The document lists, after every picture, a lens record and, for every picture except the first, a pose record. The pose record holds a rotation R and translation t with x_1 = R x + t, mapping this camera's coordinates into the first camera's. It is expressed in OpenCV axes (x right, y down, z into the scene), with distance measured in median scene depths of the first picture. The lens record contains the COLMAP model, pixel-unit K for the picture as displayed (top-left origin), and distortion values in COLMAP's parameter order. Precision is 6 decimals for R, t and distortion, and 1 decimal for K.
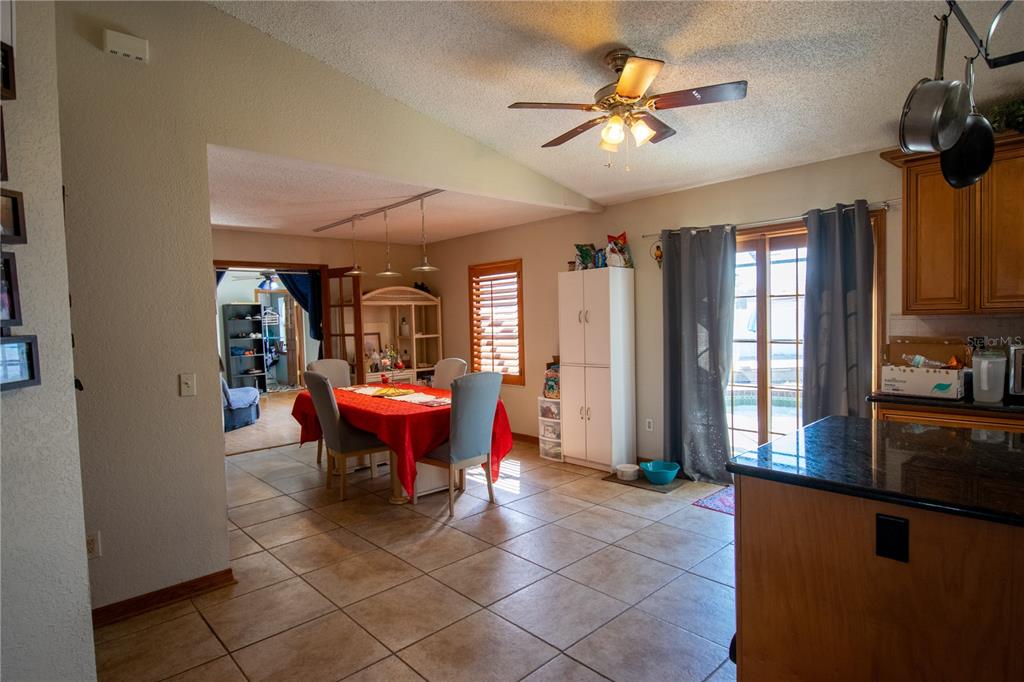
lens RADIAL K [[545.1, 0, 510.9], [0, 545.1, 341.6], [0, 0, 1]] dist [0.018410, -0.019852]
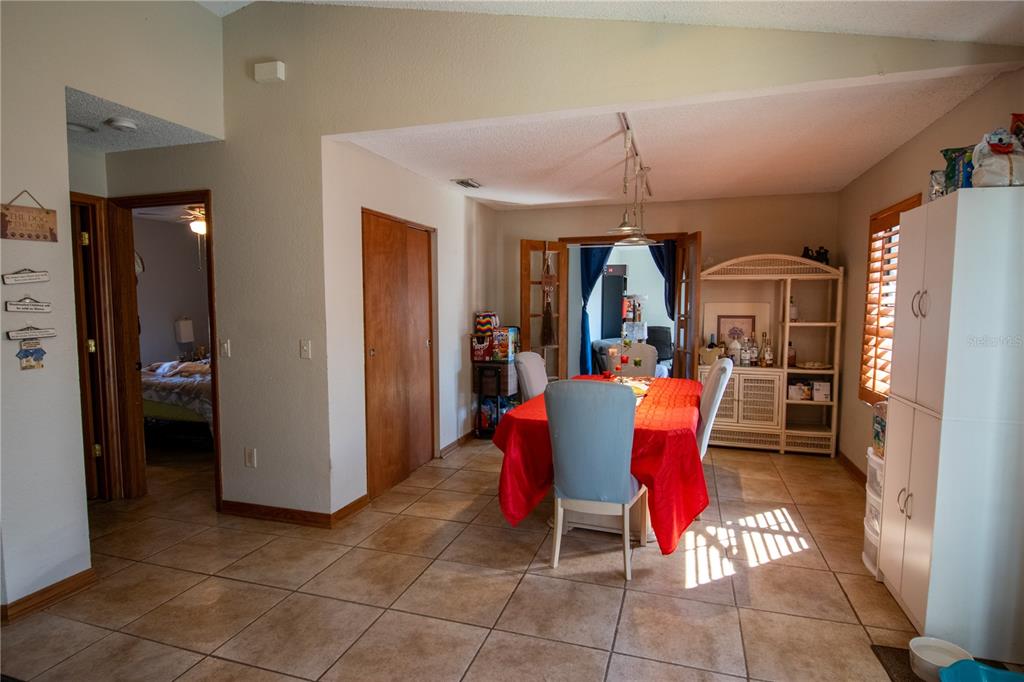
lens RADIAL K [[545.1, 0, 510.5], [0, 545.1, 343.5], [0, 0, 1]] dist [0.018410, -0.019852]
pose [[0.494220, 0.095293, -0.864098, 0.436114], [-0.053260, 0.995426, 0.079314, -0.034510], [0.867704, 0.006823, 0.497034, 0.535032]]
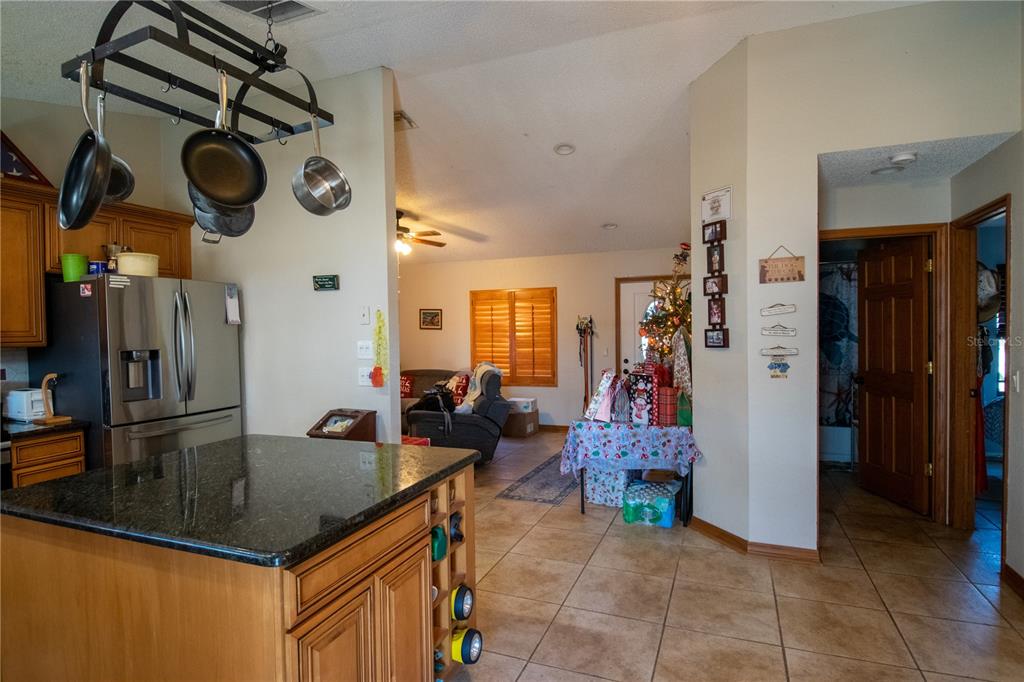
lens RADIAL K [[545.1, 0, 507.9], [0, 545.1, 343.5], [0, 0, 1]] dist [0.018410, -0.019852]
pose [[-0.903236, 0.053332, -0.425817, 0.364772], [0.021773, 0.996665, 0.078645, -0.052985], [0.428591, 0.061764, -0.901385, 0.915475]]
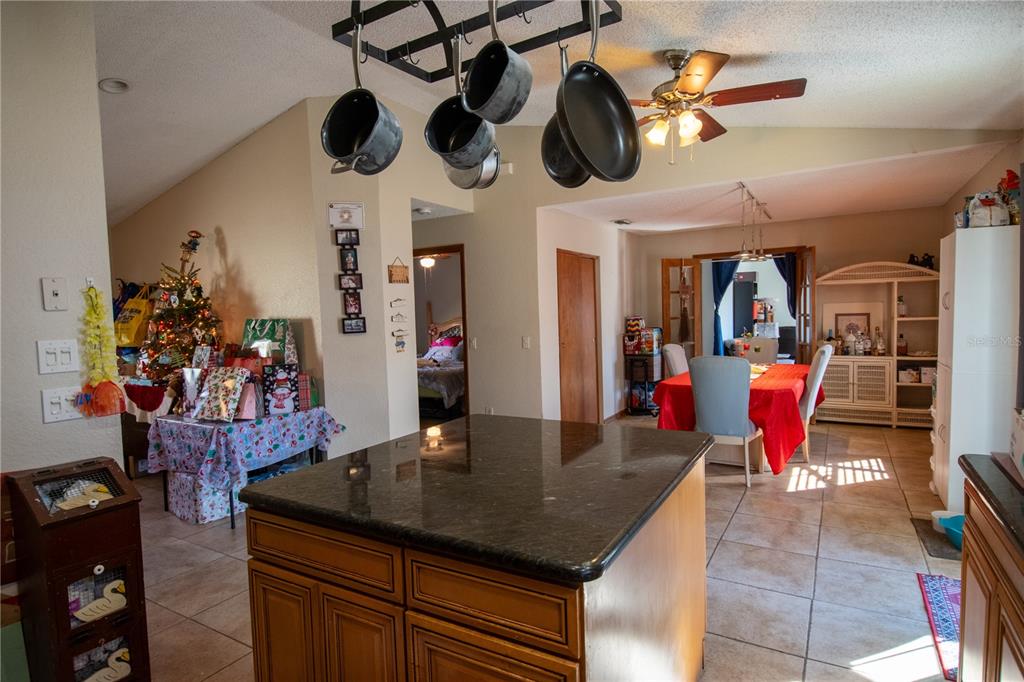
lens RADIAL K [[545.1, 0, 512.6], [0, 545.1, 343.3], [0, 0, 1]] dist [0.018410, -0.019852]
pose [[0.287922, 0.075424, -0.954679, 0.777747], [-0.020378, 0.997151, 0.072633, -0.034823], [0.957437, -0.001458, 0.288639, 0.284166]]
